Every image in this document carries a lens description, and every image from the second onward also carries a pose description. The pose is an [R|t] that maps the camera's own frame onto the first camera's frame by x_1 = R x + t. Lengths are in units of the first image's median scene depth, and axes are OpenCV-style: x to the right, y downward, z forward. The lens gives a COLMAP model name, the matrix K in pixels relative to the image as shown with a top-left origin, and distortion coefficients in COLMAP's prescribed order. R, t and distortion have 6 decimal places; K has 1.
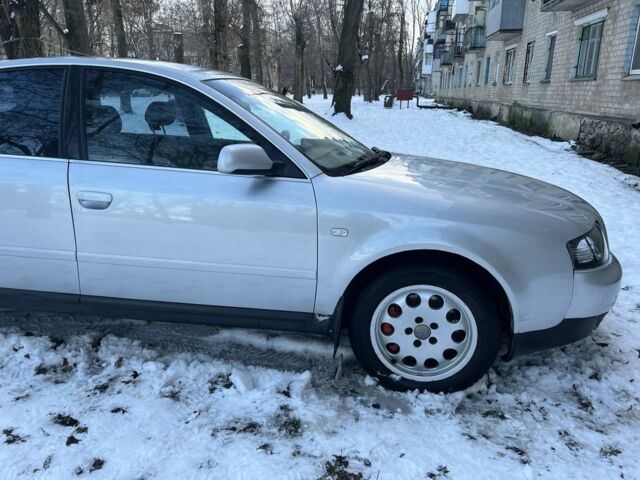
lens RADIAL K [[483.2, 0, 317.9], [0, 483.2, 239.4], [0, 0, 1]] dist [0.057939, -0.067440]
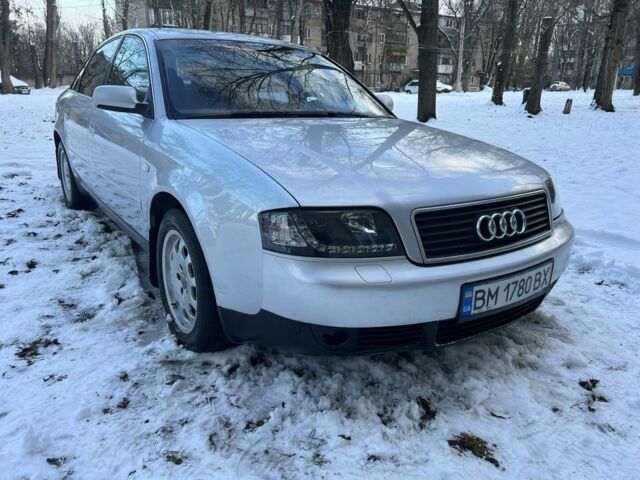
lens RADIAL K [[483.2, 0, 316.2], [0, 483.2, 240.0], [0, 0, 1]] dist [0.057939, -0.067440]
pose [[0.689979, 0.221035, -0.689255, 0.936133], [-0.215741, 0.971753, 0.095660, -0.038968], [0.690930, 0.082698, 0.718176, 0.406833]]
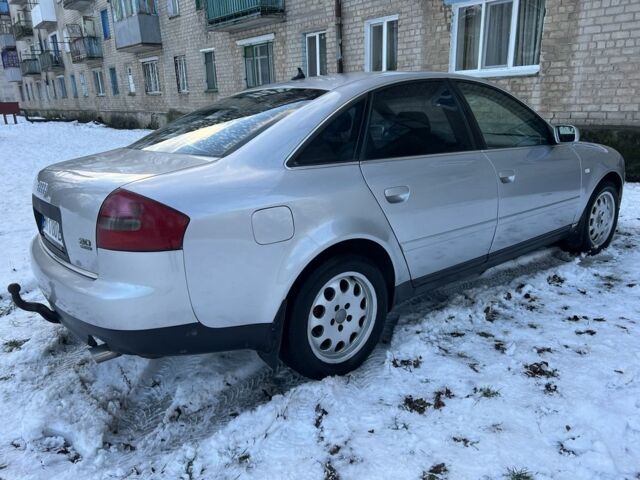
lens RADIAL K [[483.2, 0, 313.8], [0, 483.2, 238.6], [0, 0, 1]] dist [0.057939, -0.067440]
pose [[0.669258, -0.227897, 0.707218, -1.639865], [0.242828, 0.966623, 0.081695, -0.137709], [-0.702231, 0.117057, 0.702260, 0.400241]]
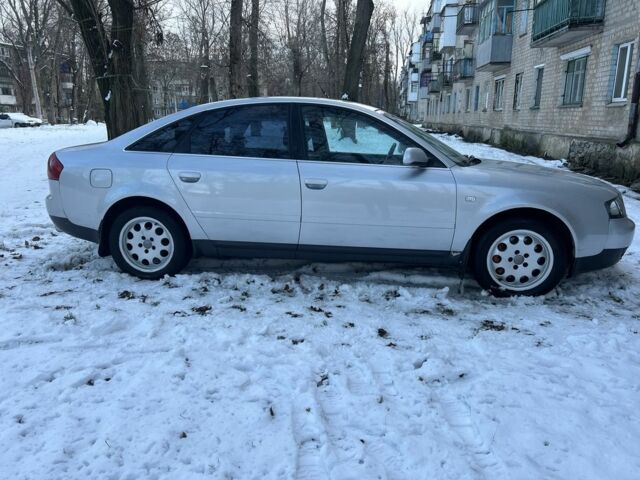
lens RADIAL K [[483.2, 0, 314.7], [0, 483.2, 238.7], [0, 0, 1]] dist [0.057939, -0.067440]
pose [[0.999567, -0.010764, 0.027380, -0.458837], [0.012154, 0.998618, -0.051136, 0.171477], [-0.026791, 0.051447, 0.998316, -0.560198]]
